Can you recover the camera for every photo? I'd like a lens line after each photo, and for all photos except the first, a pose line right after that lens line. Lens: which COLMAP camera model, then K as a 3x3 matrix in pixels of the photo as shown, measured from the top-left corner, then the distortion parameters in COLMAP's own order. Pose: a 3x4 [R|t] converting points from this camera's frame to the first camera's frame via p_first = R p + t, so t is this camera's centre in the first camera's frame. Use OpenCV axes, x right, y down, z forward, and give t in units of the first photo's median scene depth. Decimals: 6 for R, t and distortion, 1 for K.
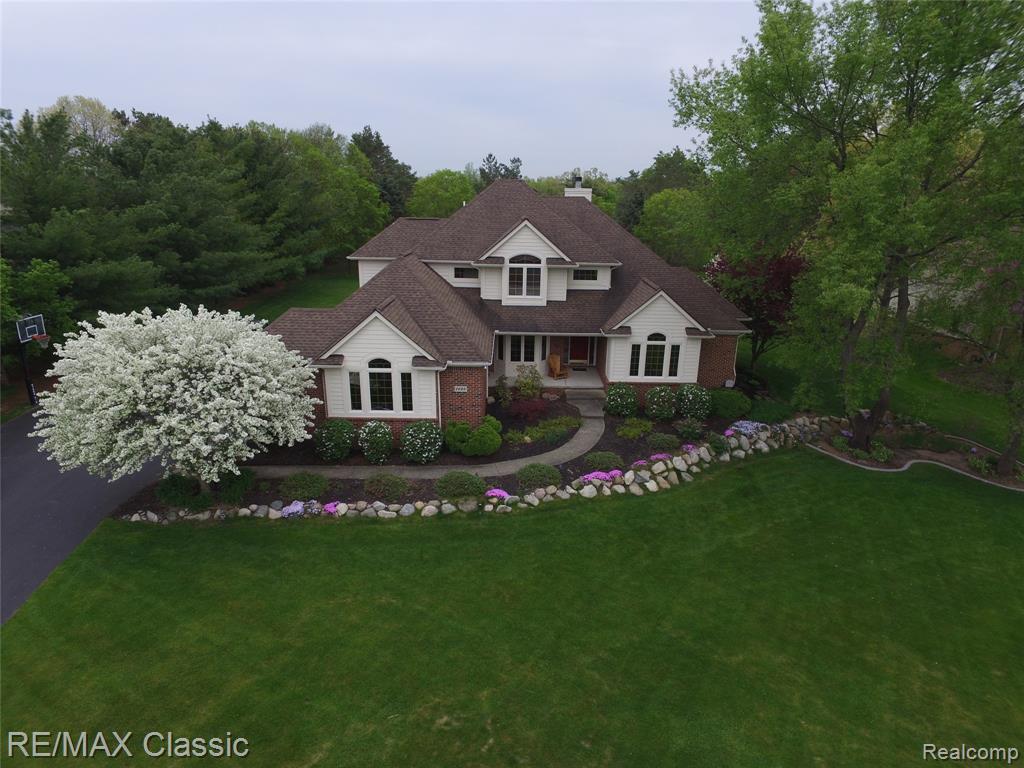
lens RADIAL K [[588.8, 0, 518.7], [0, 588.8, 387.0], [0, 0, 1]] dist [-0.004064, 0.002174]
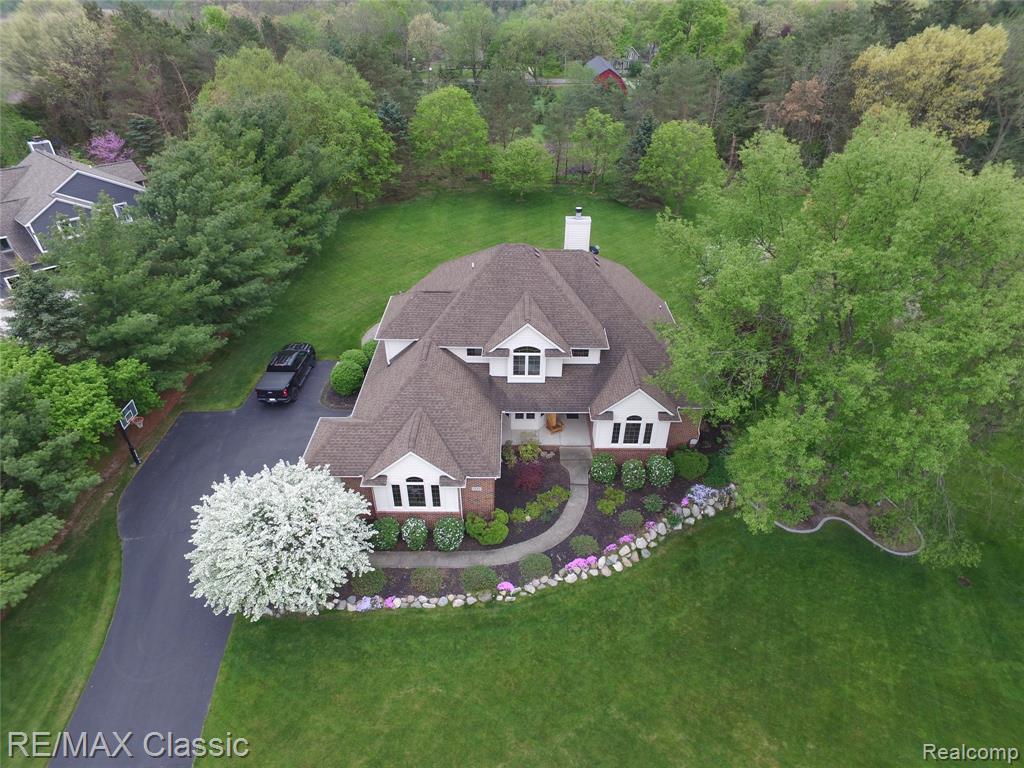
lens RADIAL K [[588.8, 0, 519.1], [0, 588.8, 386.0], [0, 0, 1]] dist [-0.004064, 0.002174]
pose [[0.999930, -0.000002, -0.011852, 0.011667], [0.003353, 0.959198, 0.282716, -0.610094], [0.011367, -0.282736, 0.959130, -0.193832]]
